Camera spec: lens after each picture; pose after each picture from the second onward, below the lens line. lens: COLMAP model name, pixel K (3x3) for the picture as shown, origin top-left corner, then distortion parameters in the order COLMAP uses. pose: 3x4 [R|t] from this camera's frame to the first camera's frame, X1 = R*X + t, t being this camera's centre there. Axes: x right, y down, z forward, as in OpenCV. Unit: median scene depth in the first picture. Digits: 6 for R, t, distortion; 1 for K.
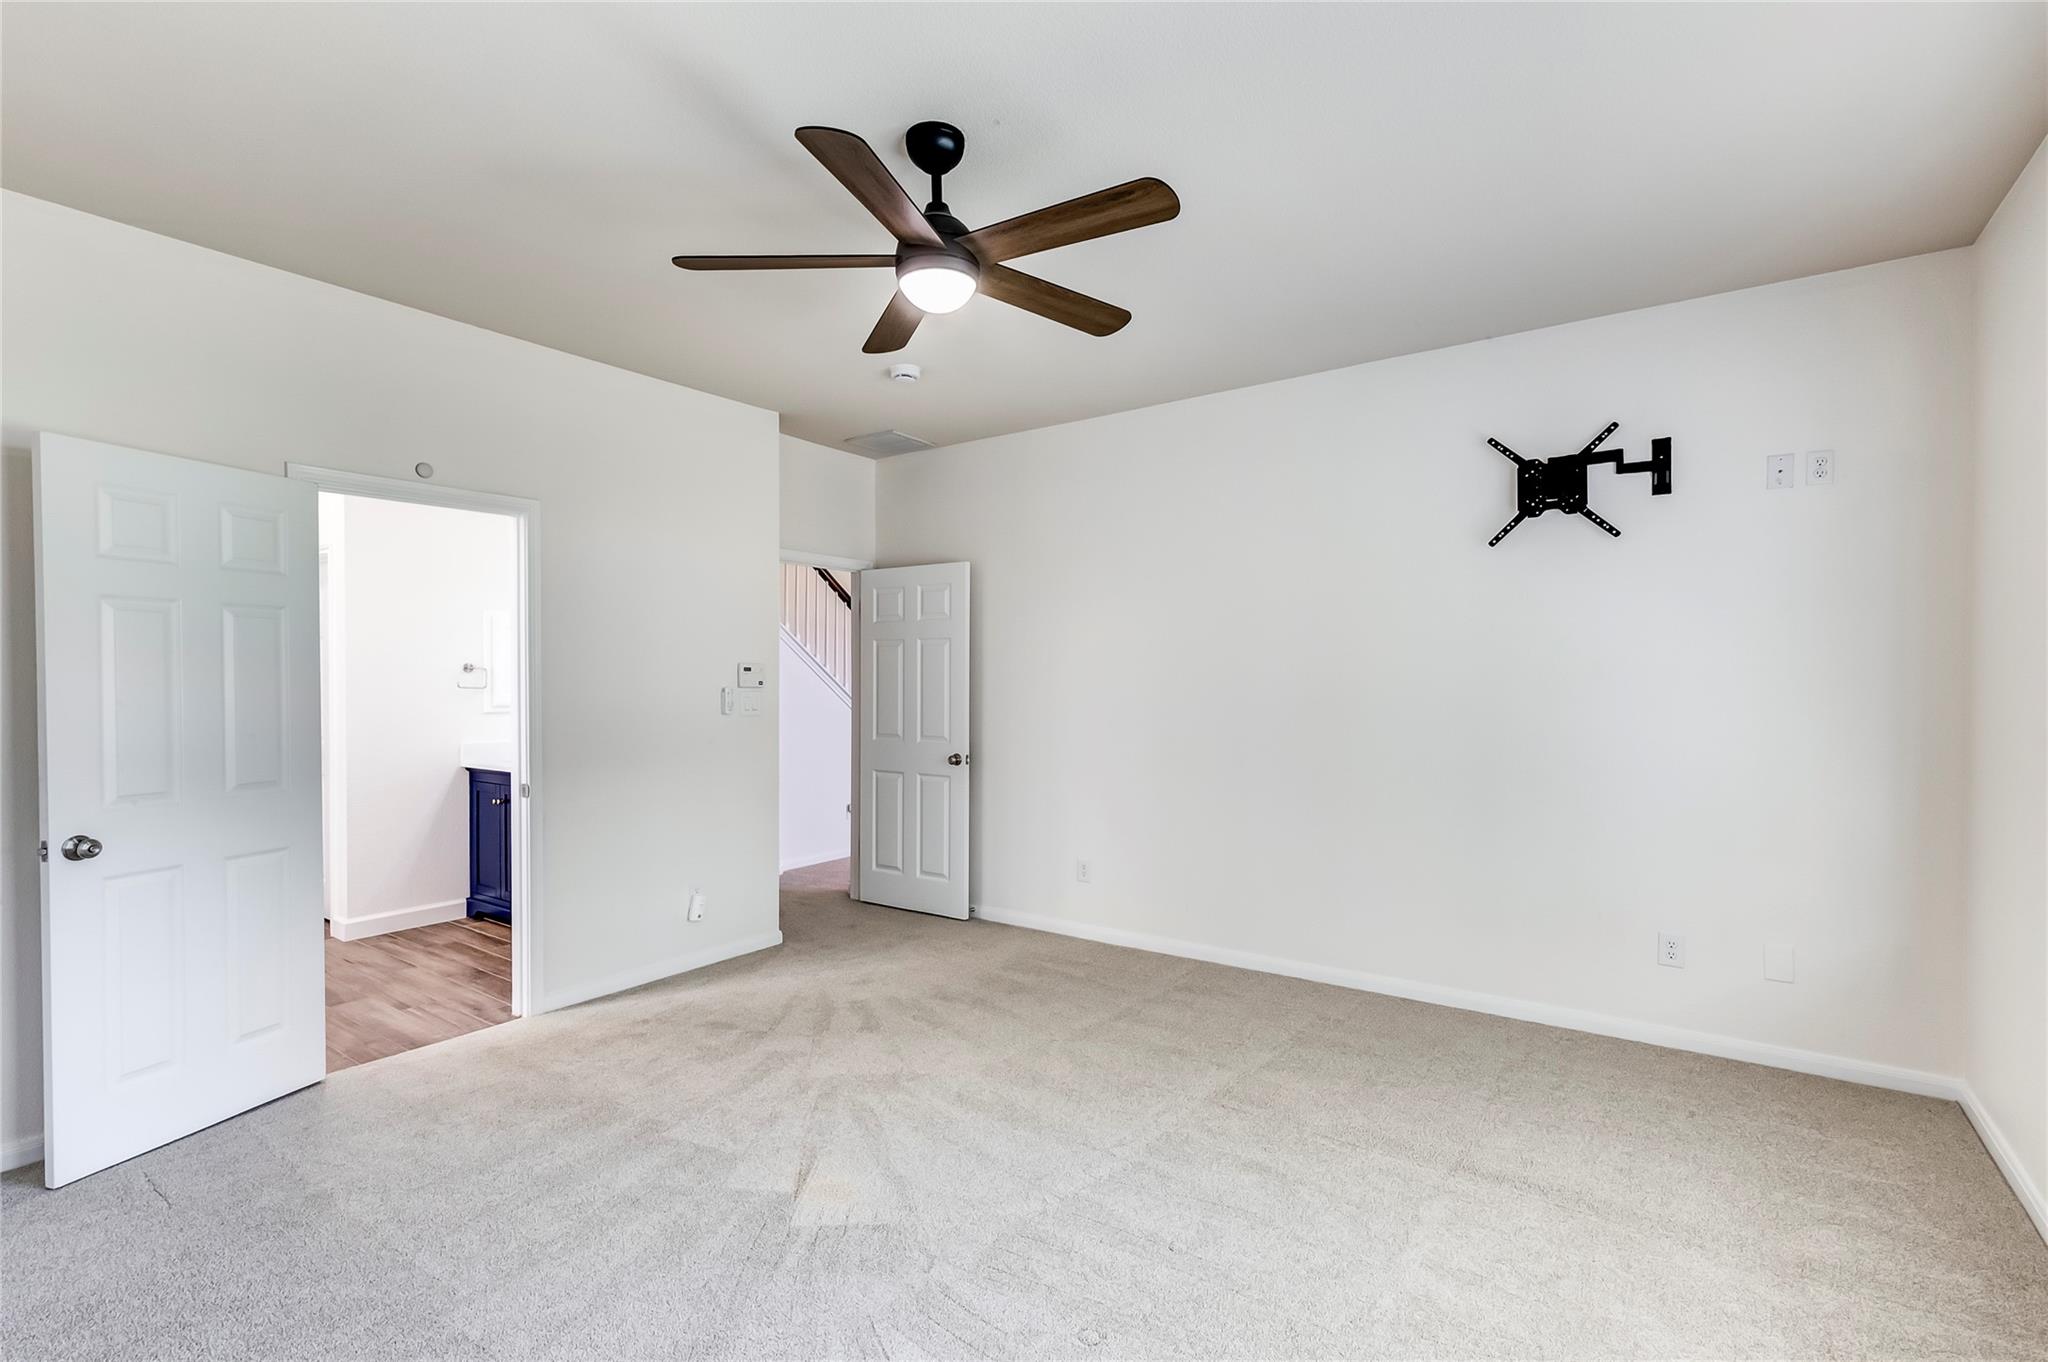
lens RADIAL K [[940.7, 0, 1041.3], [0, 940.7, 682.6], [0, 0, 1]] dist [0.006221, -0.001959]
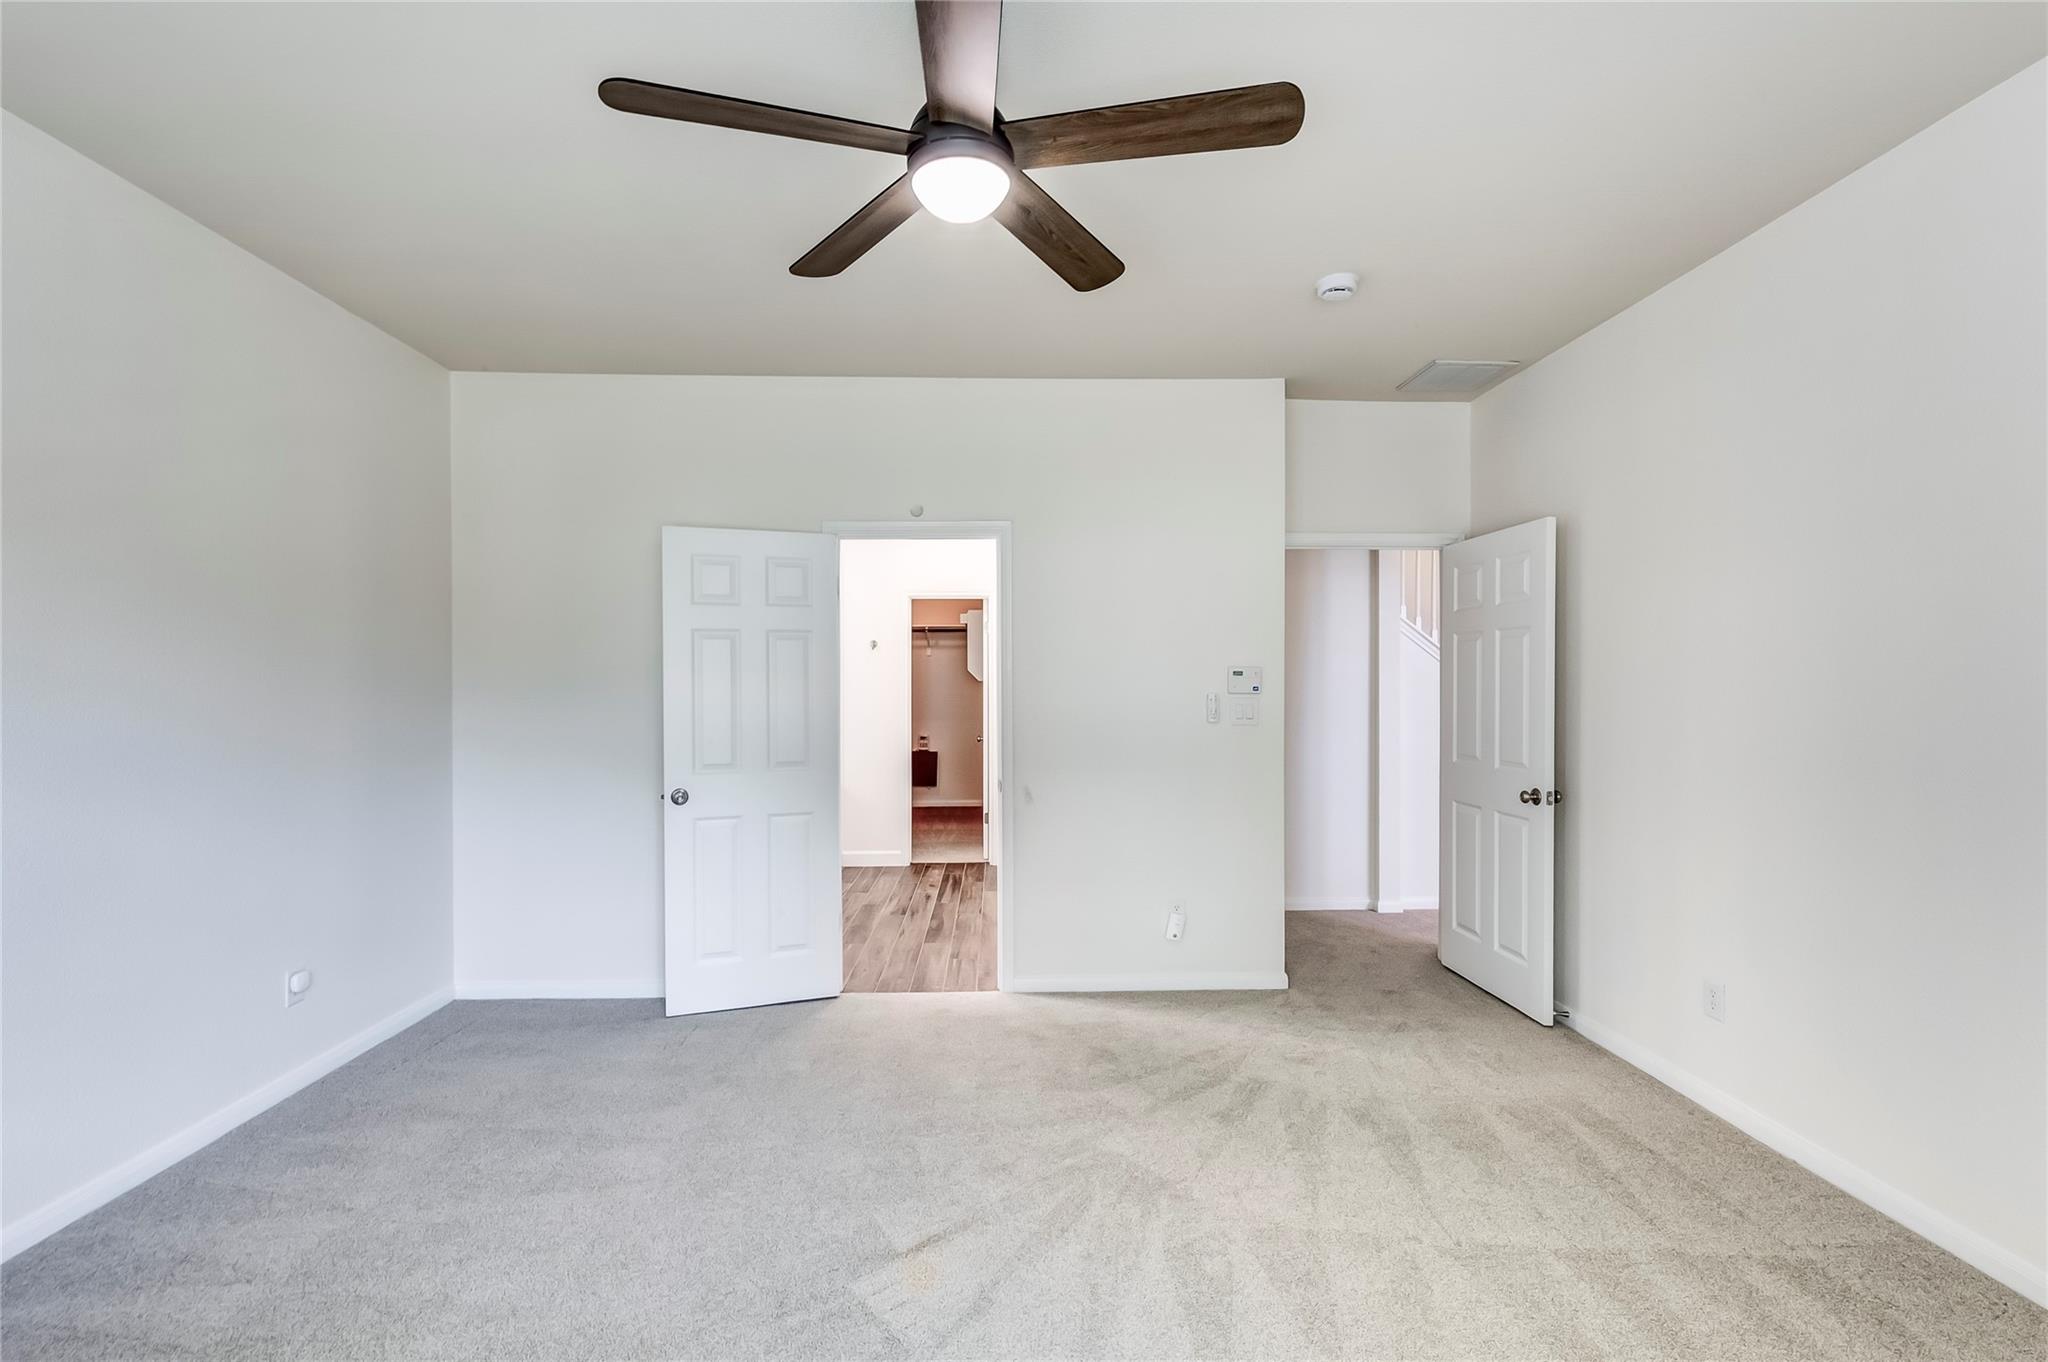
lens RADIAL K [[940.7, 0, 1026.8], [0, 940.7, 684.3], [0, 0, 1]] dist [0.006221, -0.001959]
pose [[0.592720, -0.000712, -0.805408, 0.334157], [-0.001170, 0.999998, -0.001744, -0.002205], [0.805408, 0.001976, 0.592718, 0.348263]]
